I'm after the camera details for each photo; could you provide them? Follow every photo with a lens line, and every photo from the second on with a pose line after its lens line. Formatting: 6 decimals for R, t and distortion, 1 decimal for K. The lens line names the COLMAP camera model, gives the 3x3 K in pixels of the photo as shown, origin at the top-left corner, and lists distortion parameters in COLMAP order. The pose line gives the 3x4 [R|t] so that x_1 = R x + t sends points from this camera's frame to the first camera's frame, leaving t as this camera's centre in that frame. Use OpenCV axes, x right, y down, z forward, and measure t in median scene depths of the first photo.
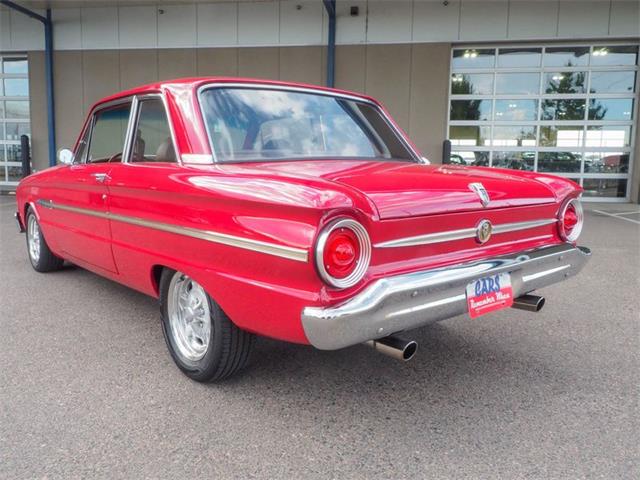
lens RADIAL K [[531.4, 0, 318.0], [0, 531.4, 231.1], [0, 0, 1]] dist [0.004085, 0.004580]
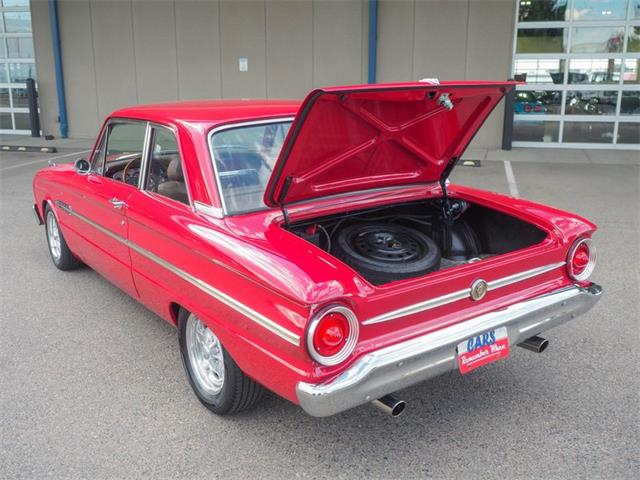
lens RADIAL K [[625.5, 0, 320.7], [0, 625.5, 235.9], [0, 0, 1]] dist [0.010460, -0.007195]
pose [[0.997128, 0.000614, -0.075732, 0.088299], [0.008330, 0.993010, 0.117733, -0.233625], [0.075275, -0.118026, 0.990153, -0.212714]]
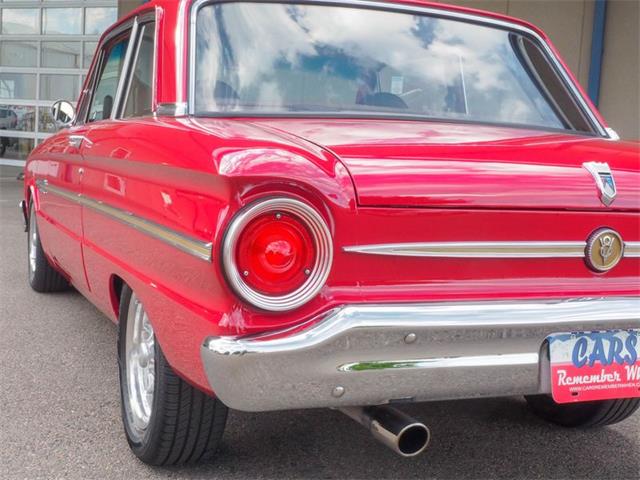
lens RADIAL K [[937.9, 0, 327.2], [0, 937.9, 240.5], [0, 0, 1]] dist [0.011262, -0.001698]
pose [[0.954146, 0.067114, -0.291721, 0.297010], [-0.078387, 0.996554, -0.027113, 0.036486], [0.288896, 0.048737, 0.956119, -0.008739]]
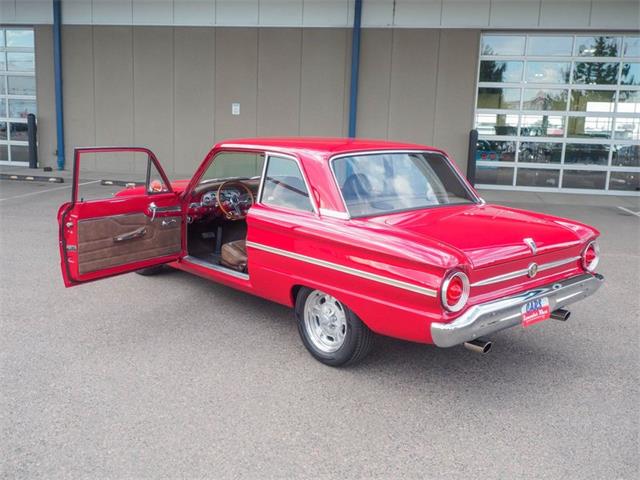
lens RADIAL K [[609.2, 0, 319.9], [0, 609.2, 234.2], [0, 0, 1]] dist [0.002820, 0.004047]
pose [[0.999768, 0.014225, 0.016167, -0.301494], [-0.015009, 0.998665, 0.049435, -0.166044], [-0.015443, -0.049666, 0.998647, -0.671735]]
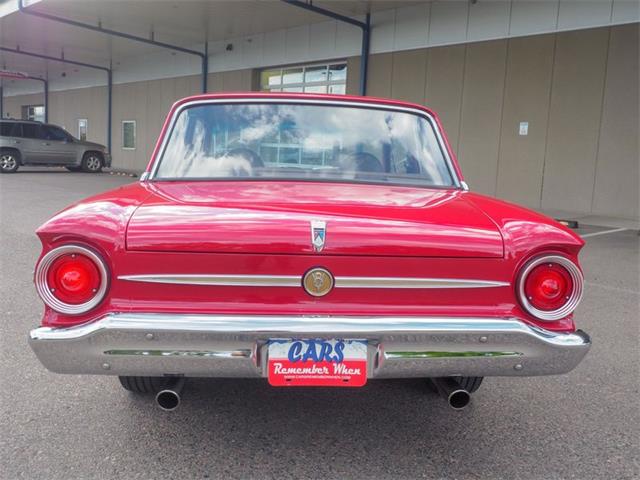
lens RADIAL K [[609.2, 0, 319.9], [0, 609.2, 234.2], [0, 0, 1]] dist [0.002820, 0.004047]
pose [[0.804312, 0.092882, -0.586903, 0.774803], [-0.104097, 0.994458, 0.014723, -0.077124], [0.585018, 0.049253, 0.809524, 0.246575]]
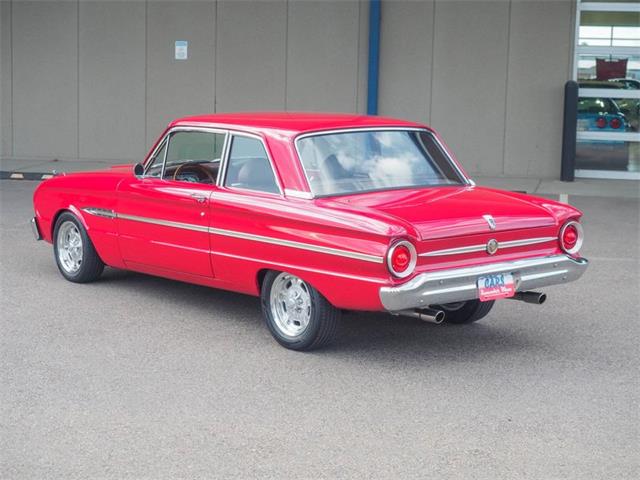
lens RADIAL K [[1322.4, 0, 320.0], [0, 1322.4, 240.0], [0, 0, 1]] dist [0.004107, 0.168602]
pose [[0.999958, 0.006069, -0.006925, -0.149414], [-0.005978, 0.999898, 0.012995, -0.060510], [0.007003, -0.012953, 0.999892, -2.632346]]
